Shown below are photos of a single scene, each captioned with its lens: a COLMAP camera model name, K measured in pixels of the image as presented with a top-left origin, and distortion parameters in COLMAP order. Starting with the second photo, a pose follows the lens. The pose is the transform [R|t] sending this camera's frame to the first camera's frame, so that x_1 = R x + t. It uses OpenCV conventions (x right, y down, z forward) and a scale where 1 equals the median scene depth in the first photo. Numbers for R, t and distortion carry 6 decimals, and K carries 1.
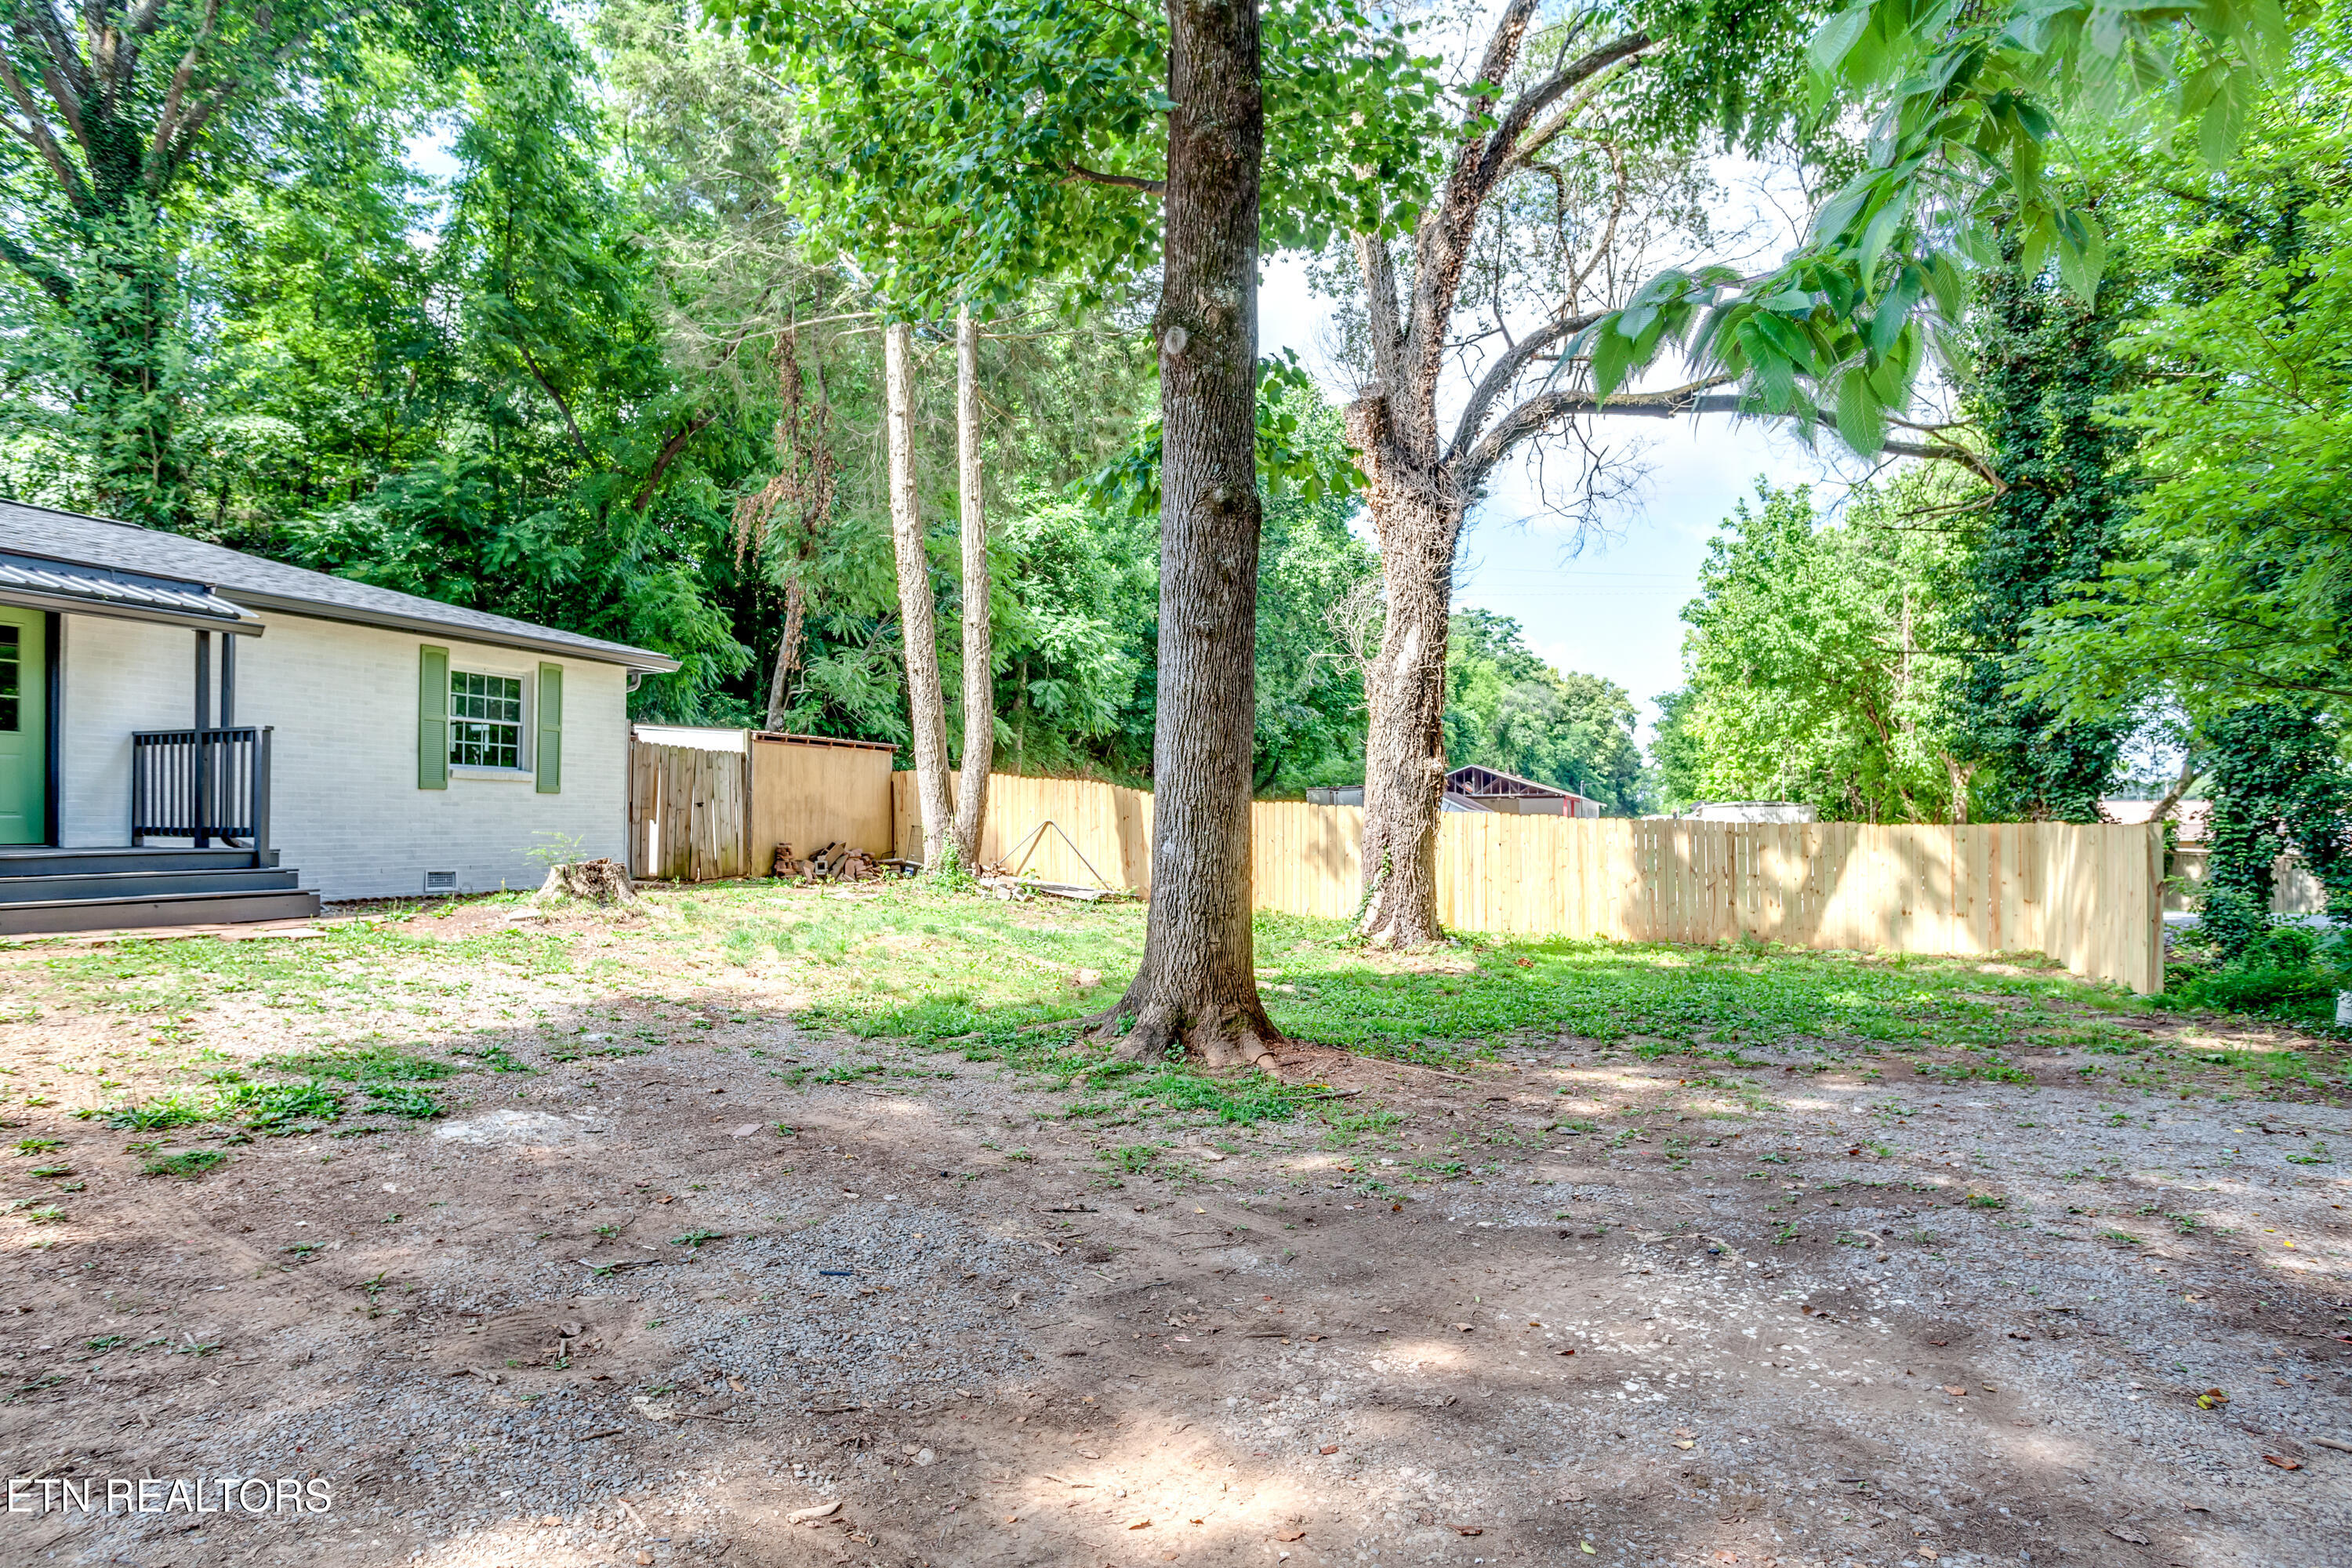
lens RADIAL K [[1375.8, 0, 1145.0], [0, 1375.8, 798.6], [0, 0, 1]] dist [-0.046203, 0.043915]
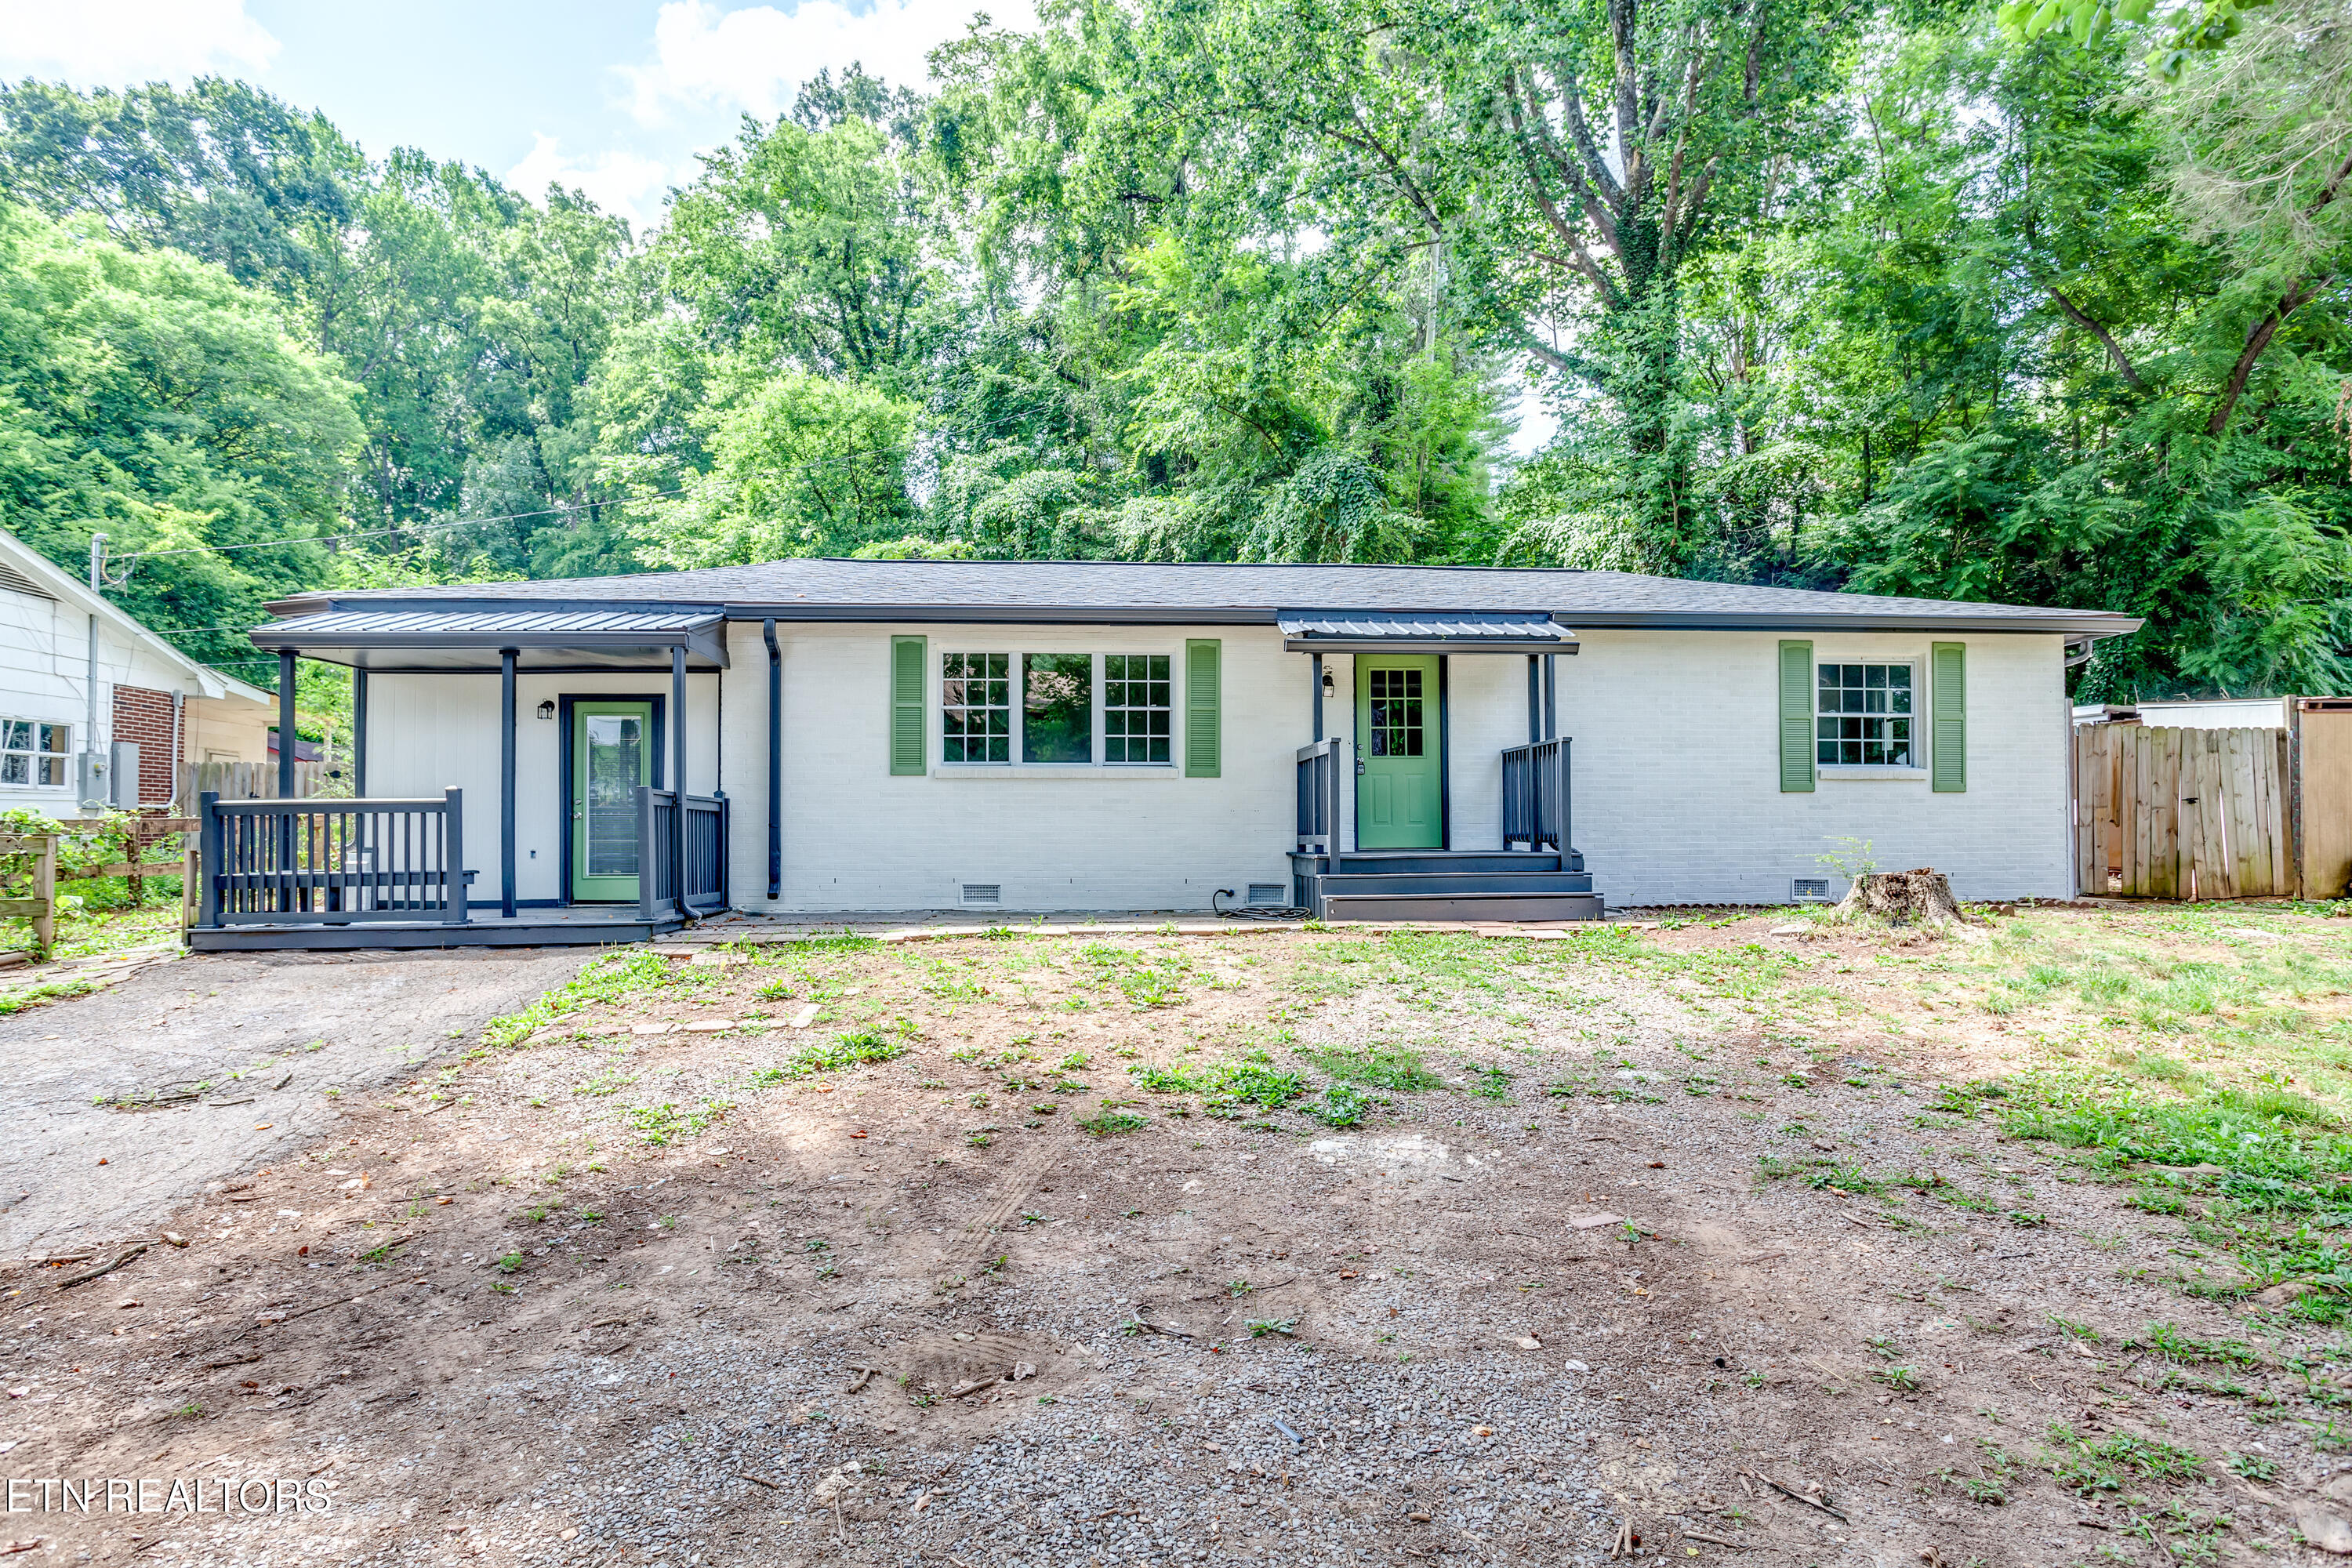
lens RADIAL K [[1356.6, 0, 1168.3], [0, 1356.6, 799.0], [0, 0, 1]] dist [-0.042808, 0.030920]
pose [[0.425211, -0.026747, -0.904699, 0.160202], [0.022712, 0.999564, -0.018877, 0.006815], [0.904809, -0.012520, 0.425633, 0.245684]]
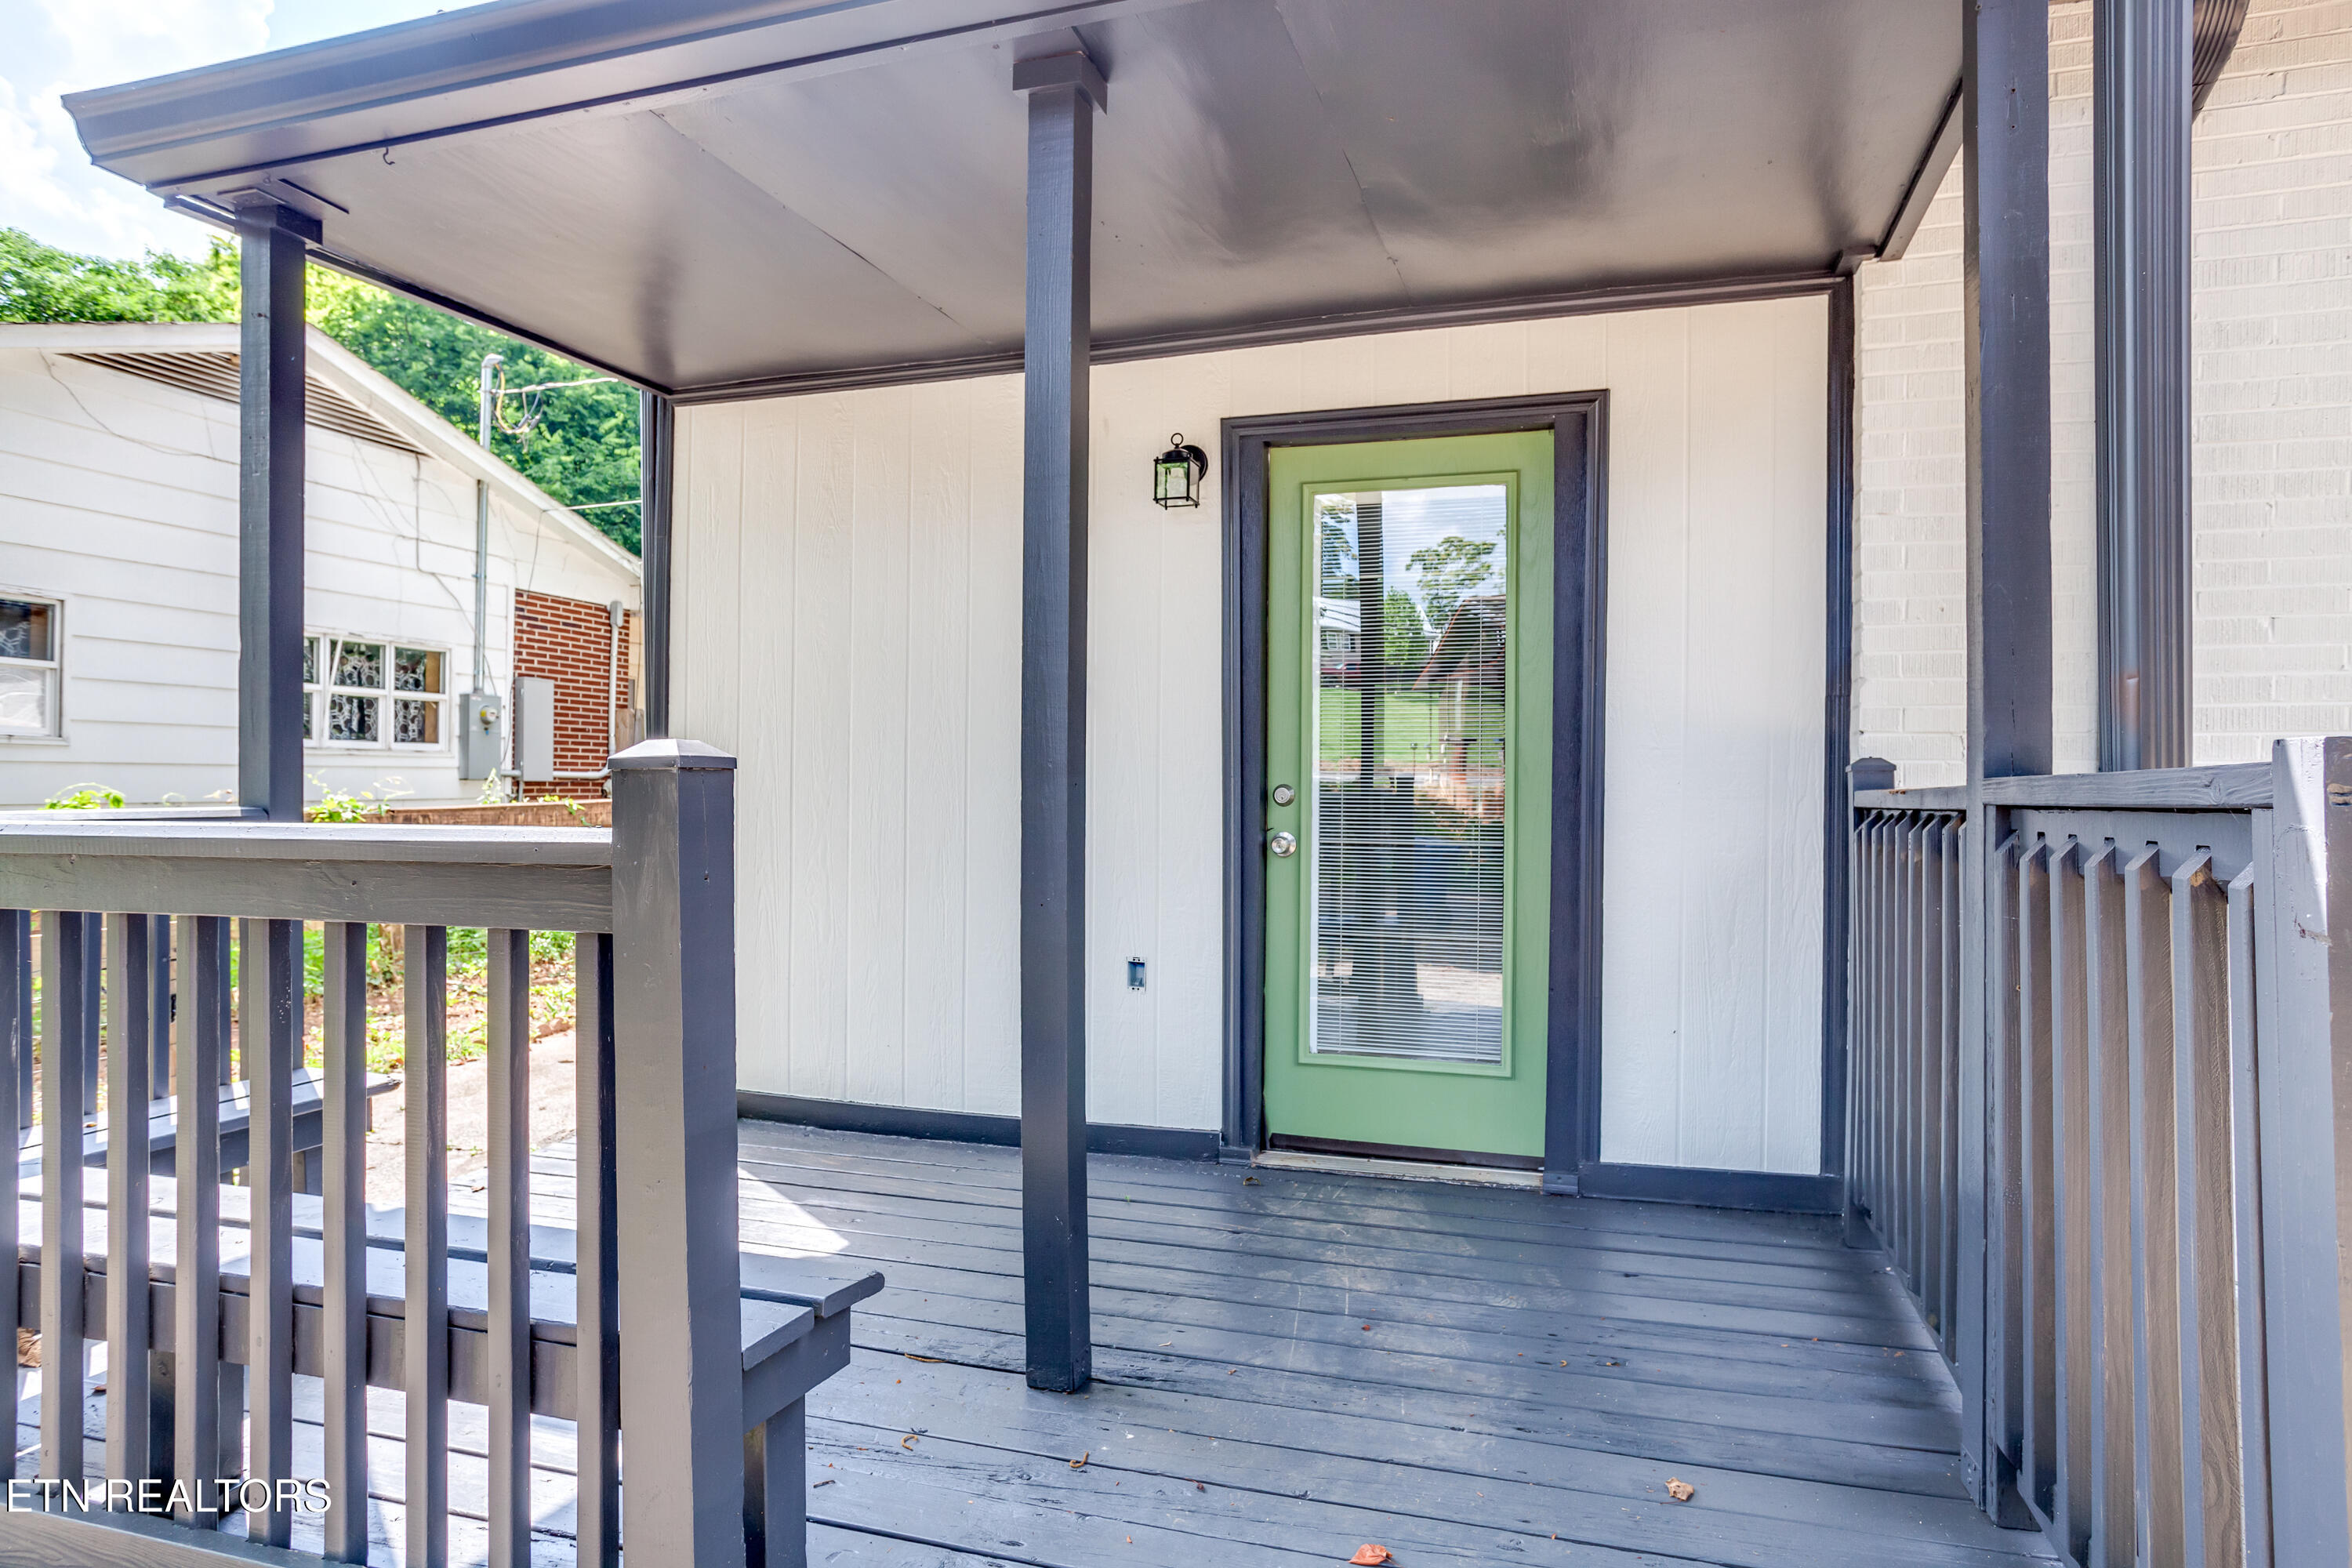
lens RADIAL K [[1375.8, 0, 1145.0], [0, 1375.8, 798.6], [0, 0, 1]] dist [-0.046203, 0.043915]
pose [[0.042182, 0.004834, -0.999098, -0.686664], [0.013661, 0.999892, 0.005415, -0.022862], [0.999017, -0.013877, 0.042111, 0.231906]]
